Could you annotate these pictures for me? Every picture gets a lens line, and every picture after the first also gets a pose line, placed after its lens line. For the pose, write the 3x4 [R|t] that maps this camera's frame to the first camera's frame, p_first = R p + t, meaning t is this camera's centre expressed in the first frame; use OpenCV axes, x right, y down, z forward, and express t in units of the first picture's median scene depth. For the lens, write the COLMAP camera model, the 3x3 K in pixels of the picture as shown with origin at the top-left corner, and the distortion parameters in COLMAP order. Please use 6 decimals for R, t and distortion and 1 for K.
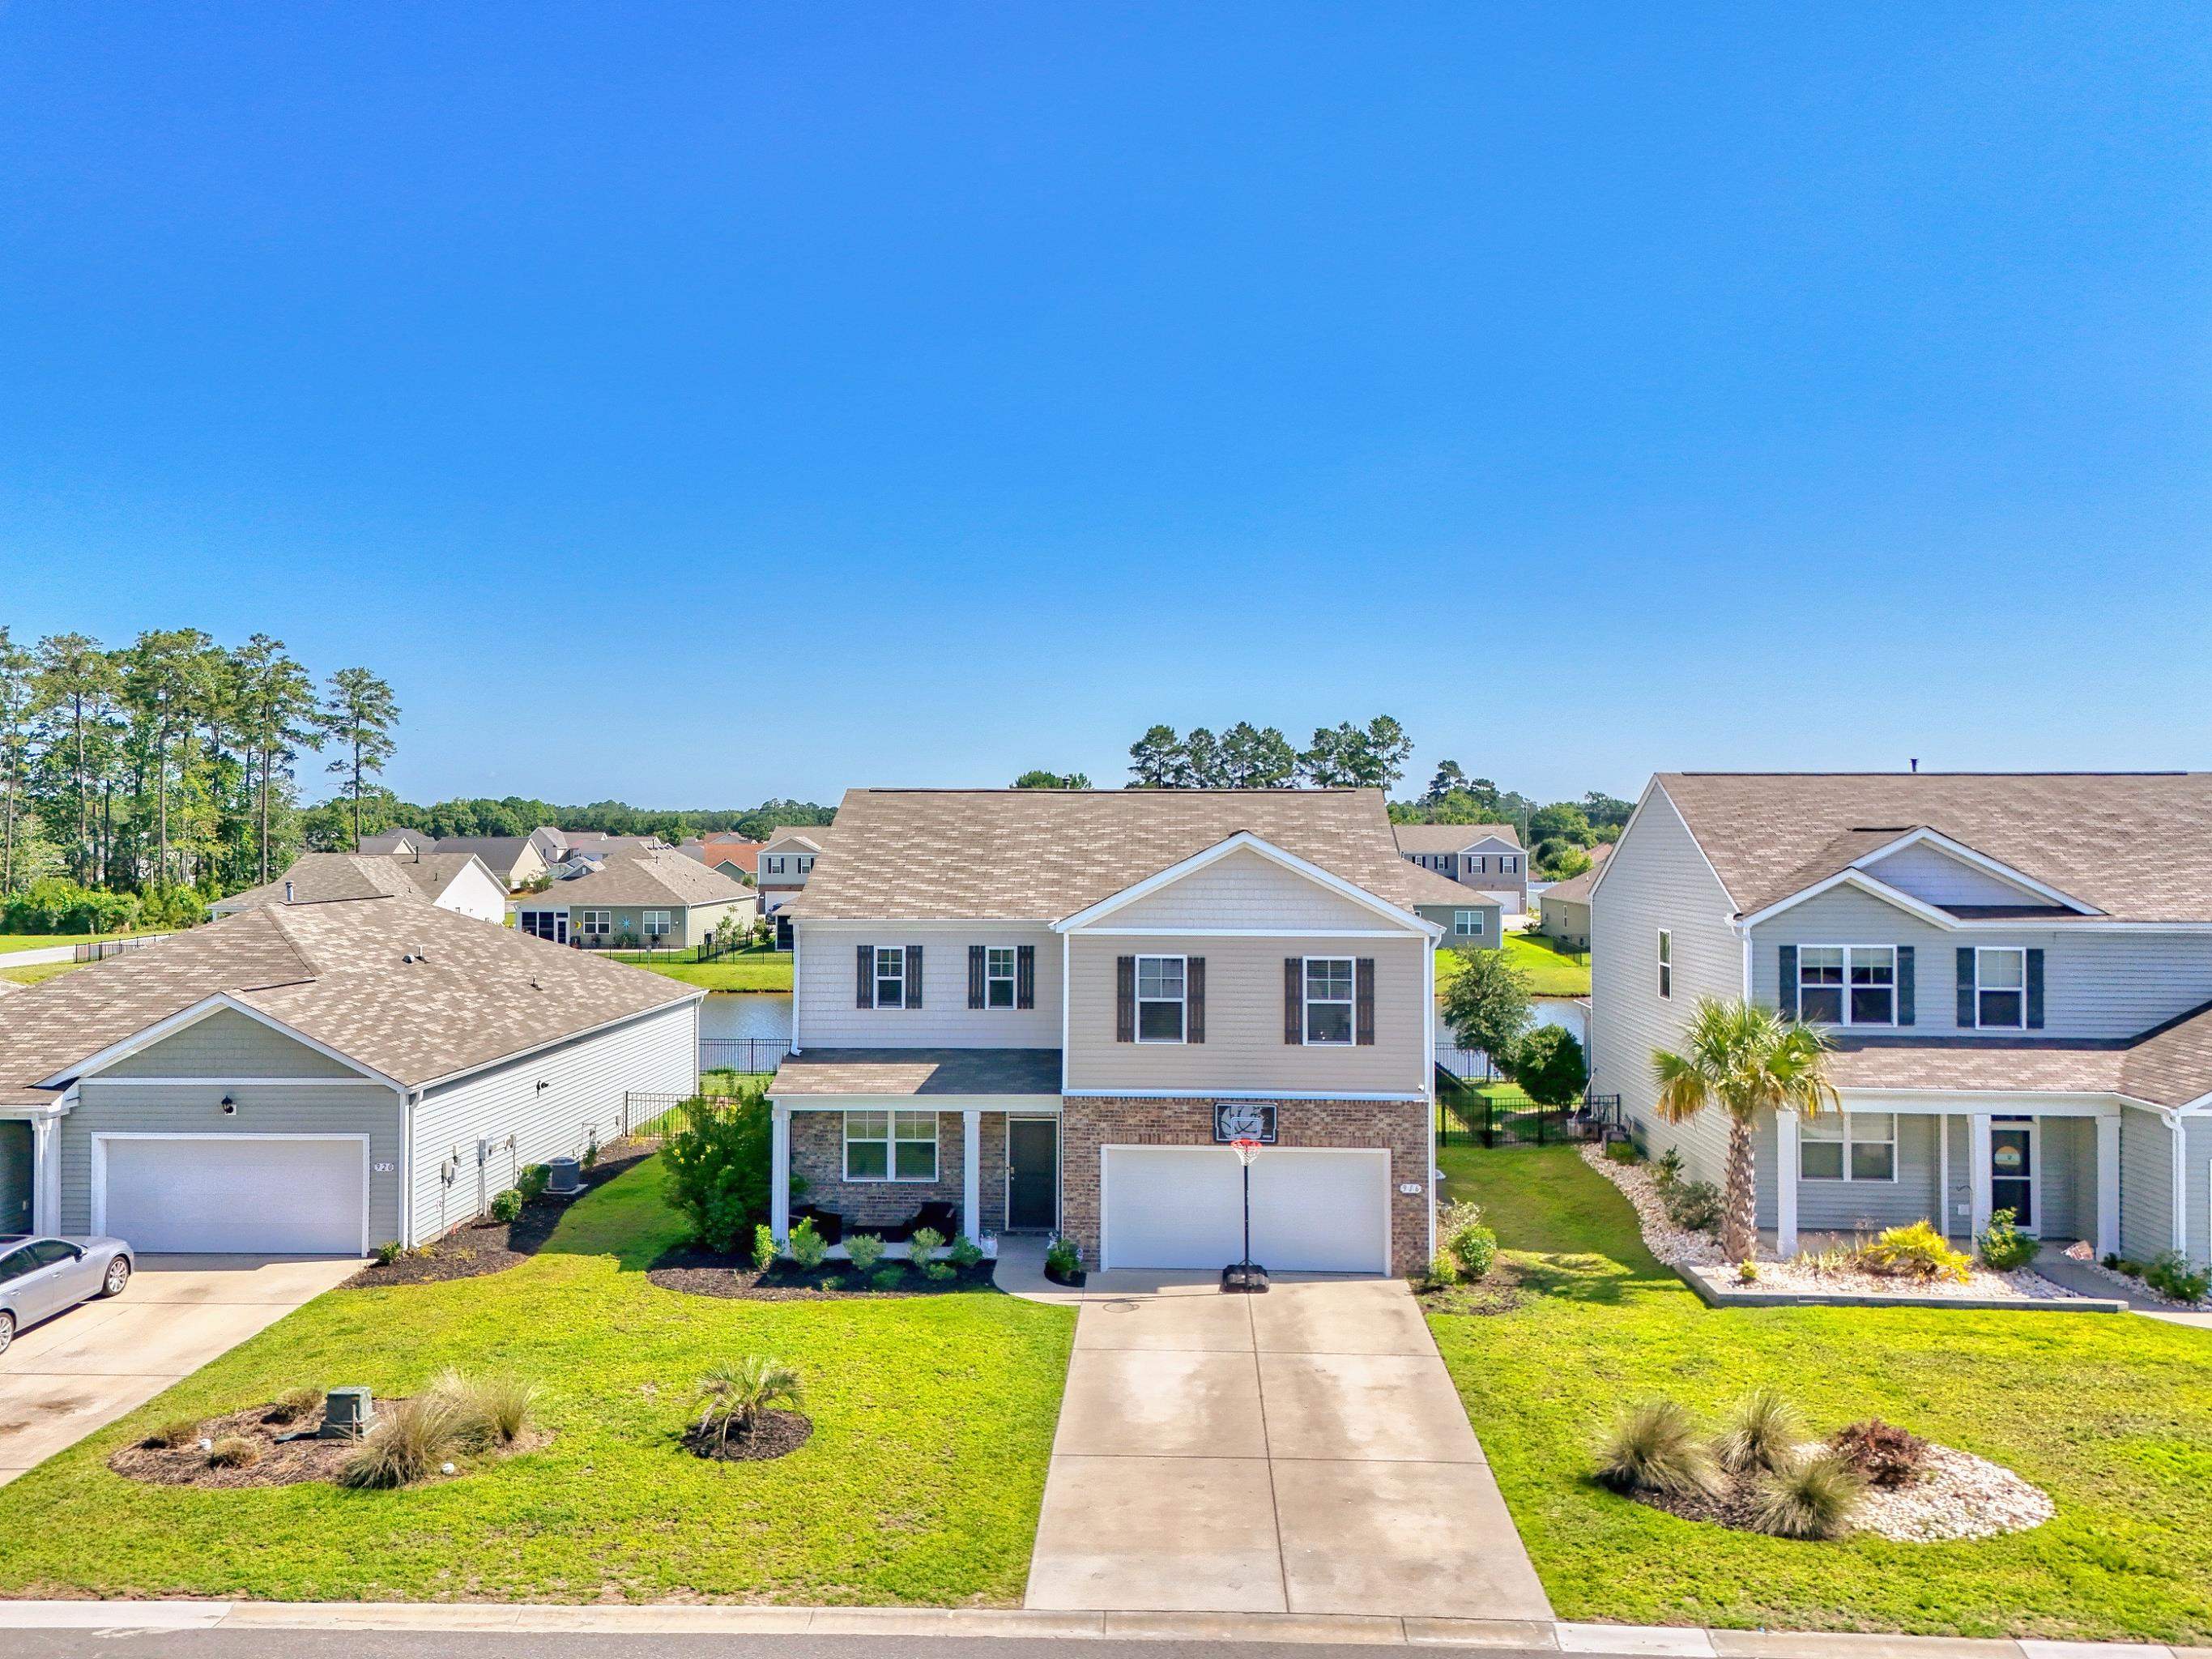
lens RADIAL K [[1626.2, 0, 1106.9], [0, 1626.2, 814.8], [0, 0, 1]] dist [0.081339, -0.069771]
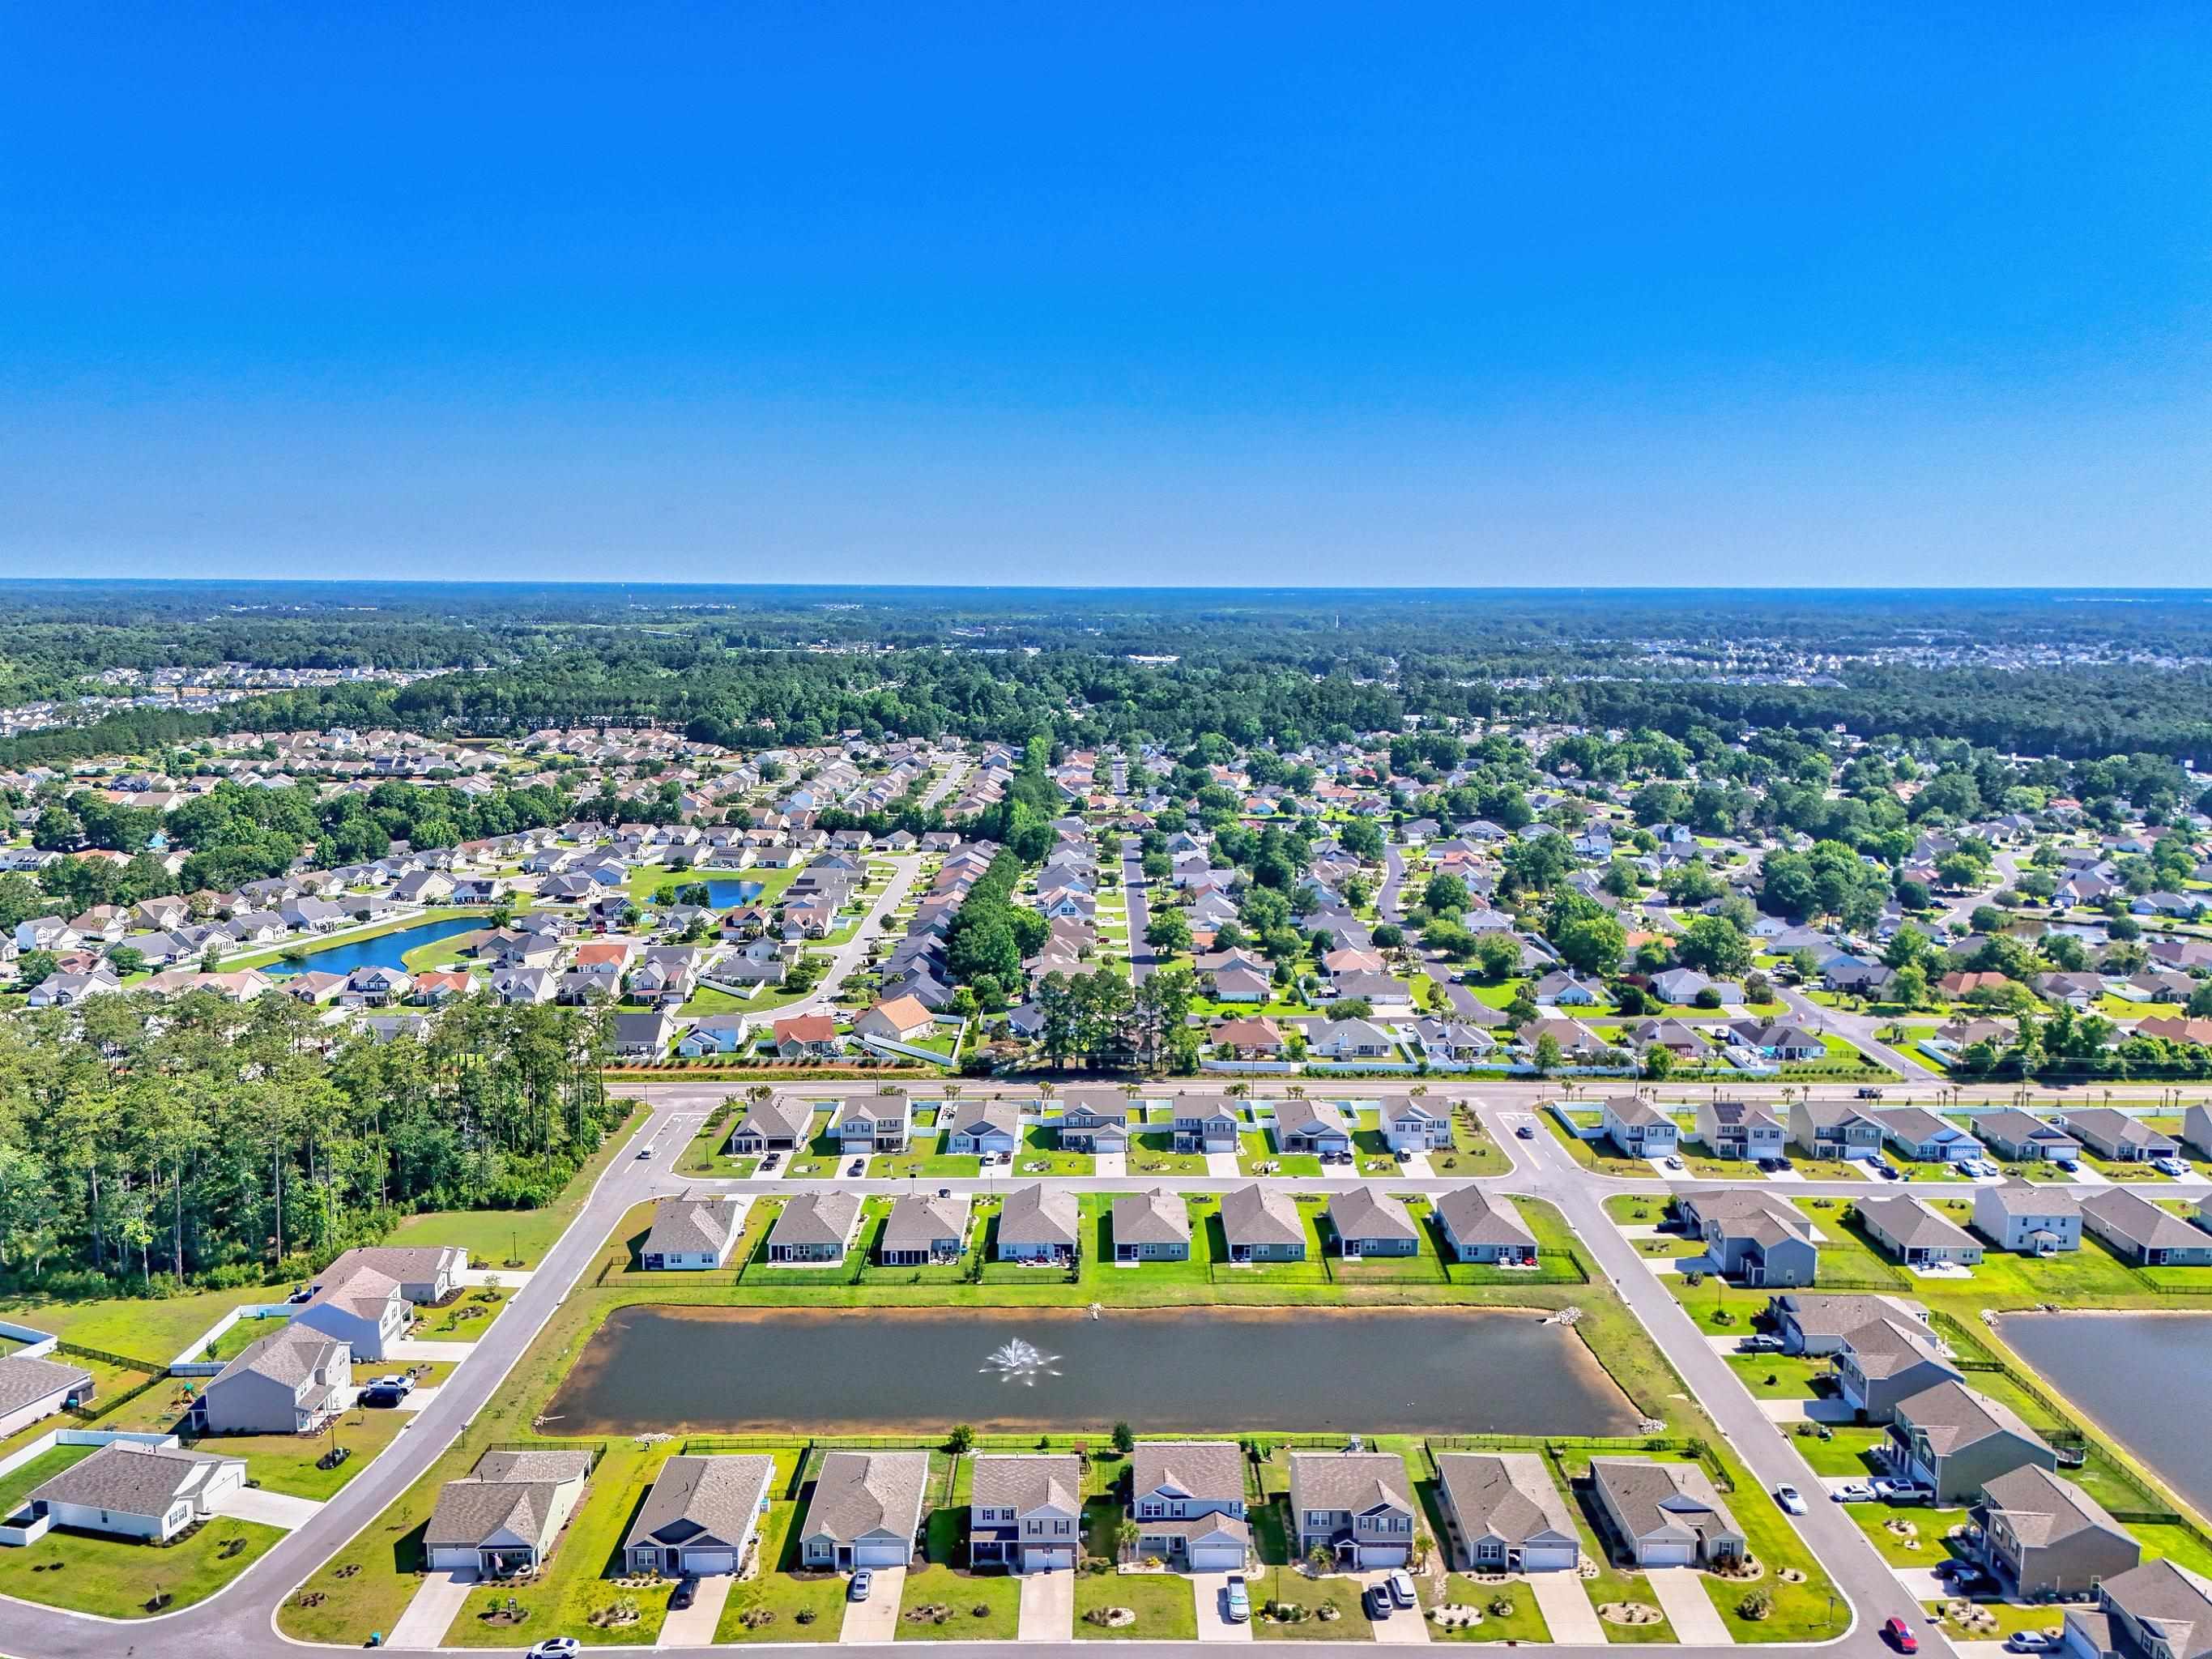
lens RADIAL K [[1626.2, 0, 1103.8], [0, 1626.2, 860.8], [0, 0, 1]] dist [0.081339, -0.069771]
pose [[0.998699, -0.008898, 0.050212, 0.003807], [-0.000477, 0.982988, 0.183668, -3.434838], [-0.050992, -0.183453, 0.981705, -4.565027]]
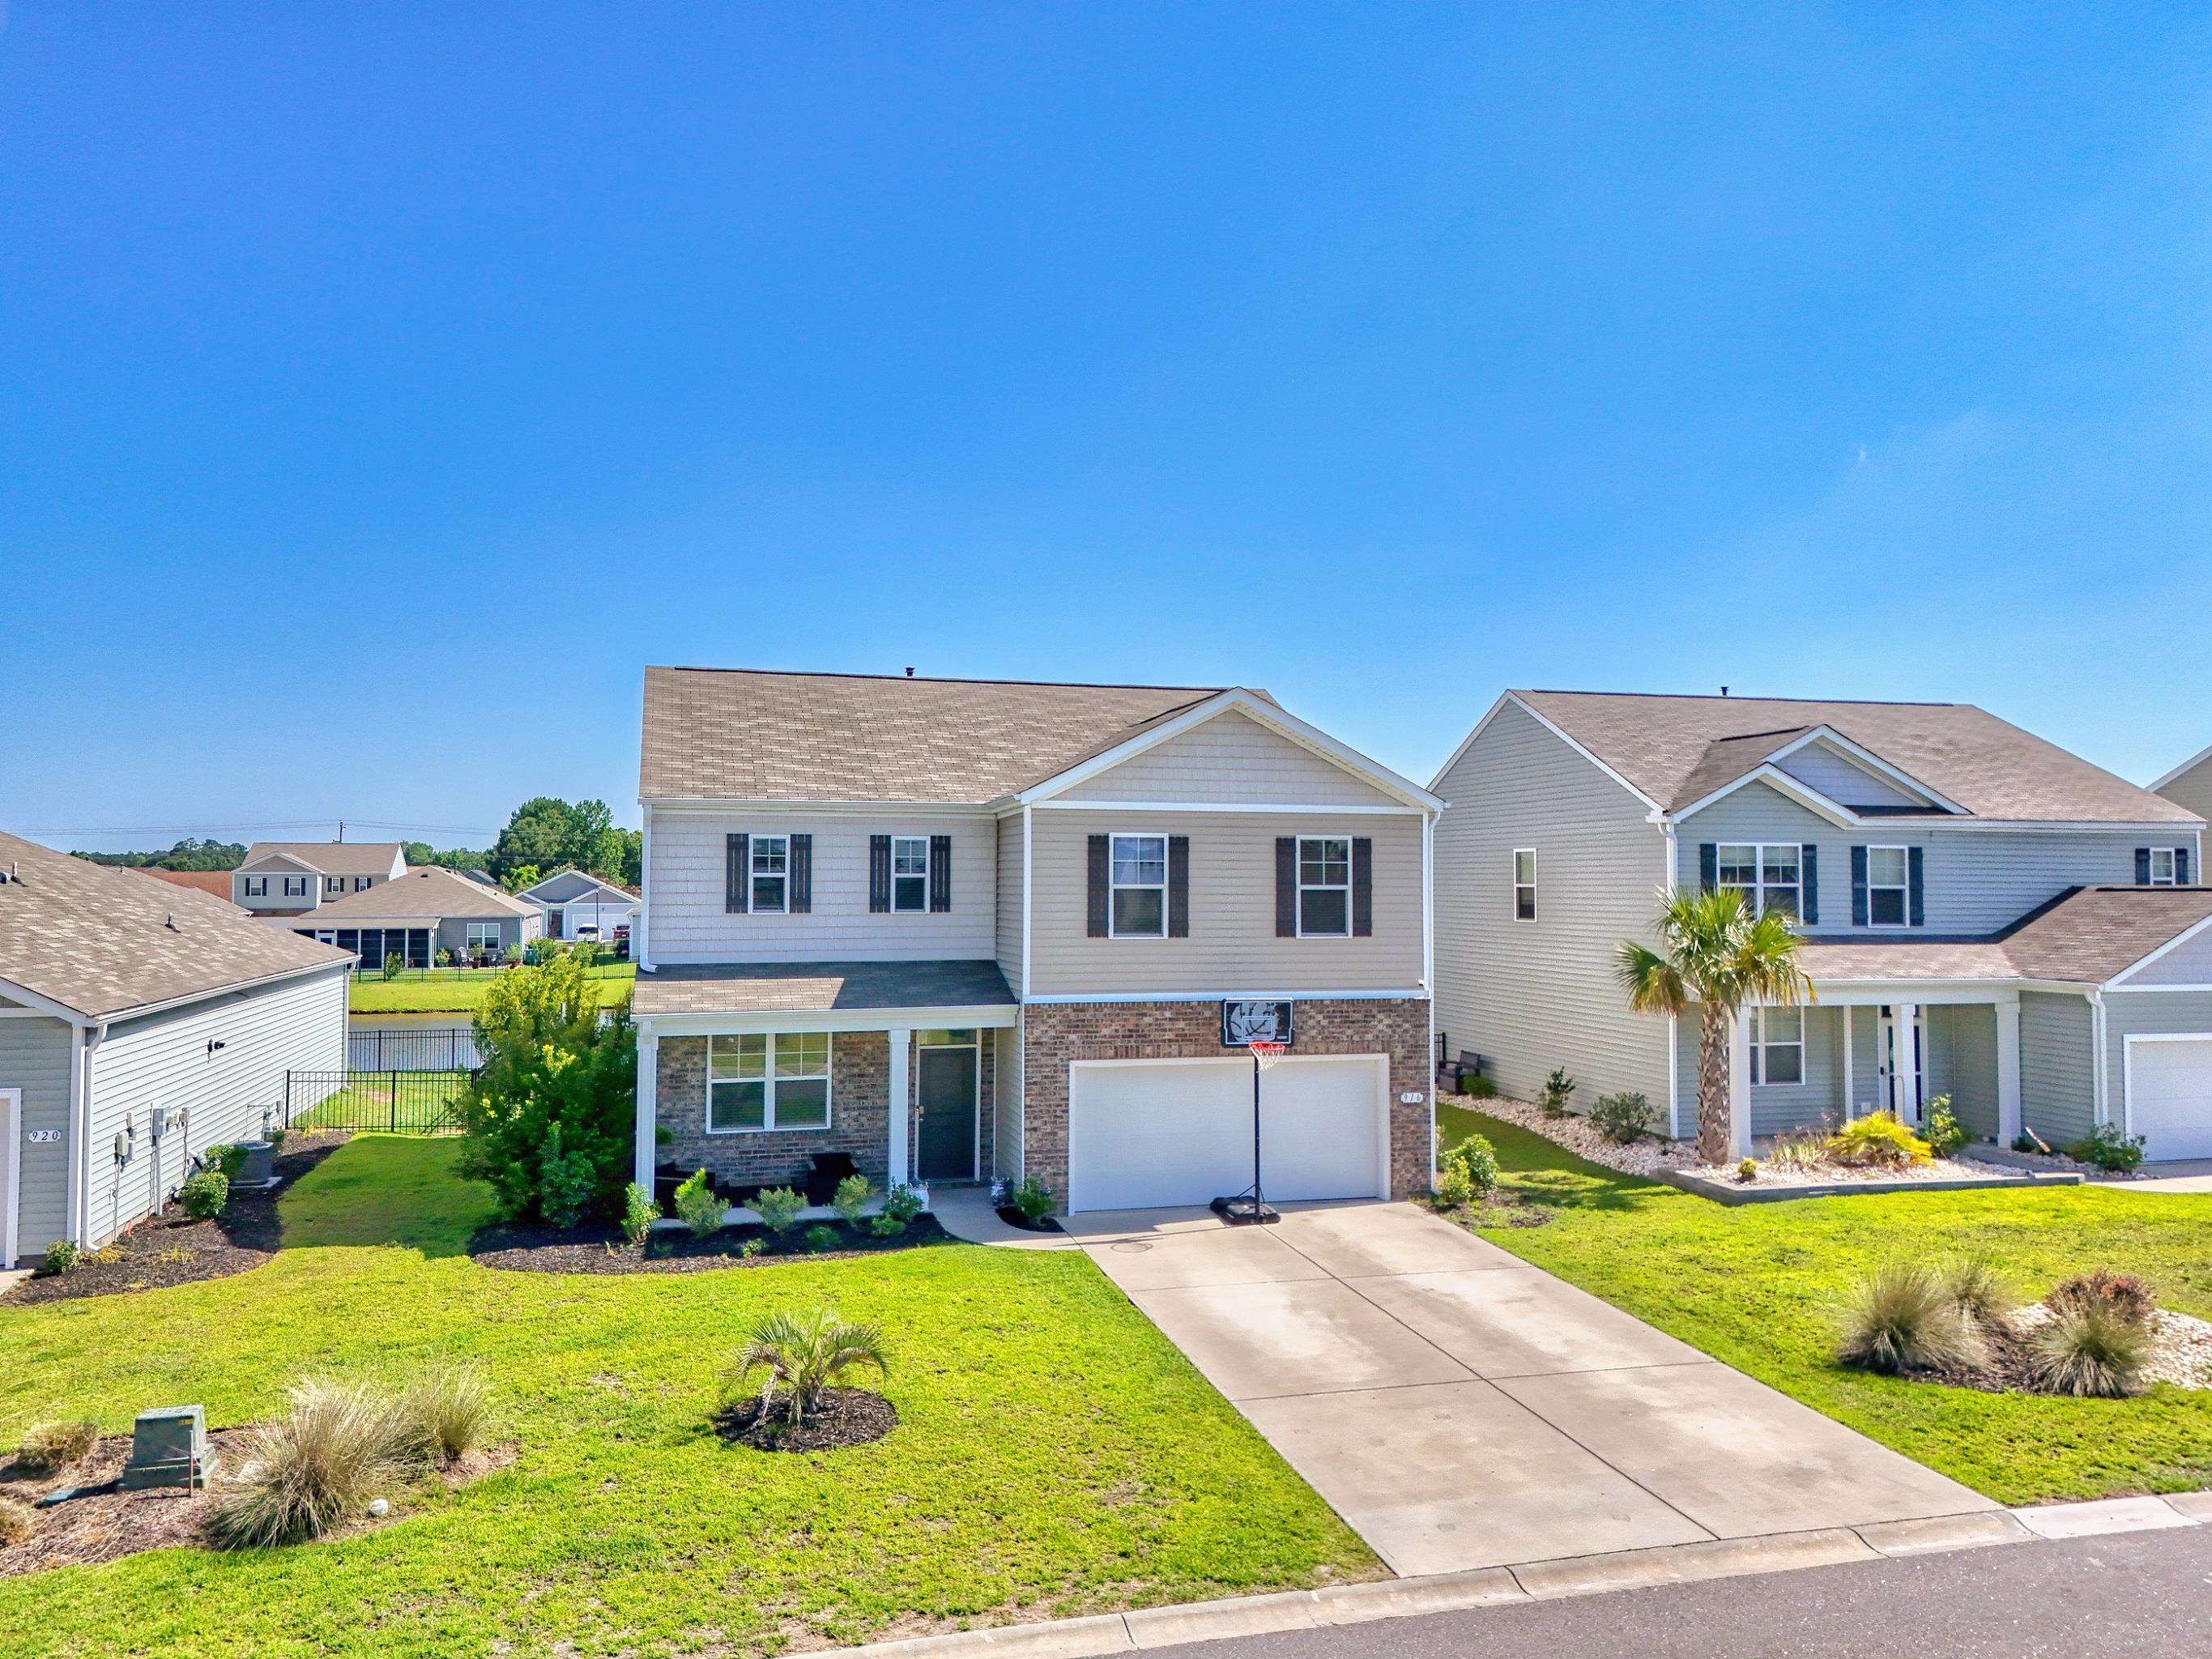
lens RADIAL K [[1626.2, 0, 1108.7], [0, 1626.2, 818.9], [0, 0, 1]] dist [0.081339, -0.069771]
pose [[0.952107, 0.012670, 0.305502, -0.231341], [-0.004213, 0.999590, -0.028327, 0.099979], [-0.305736, 0.025683, 0.951770, 0.201303]]
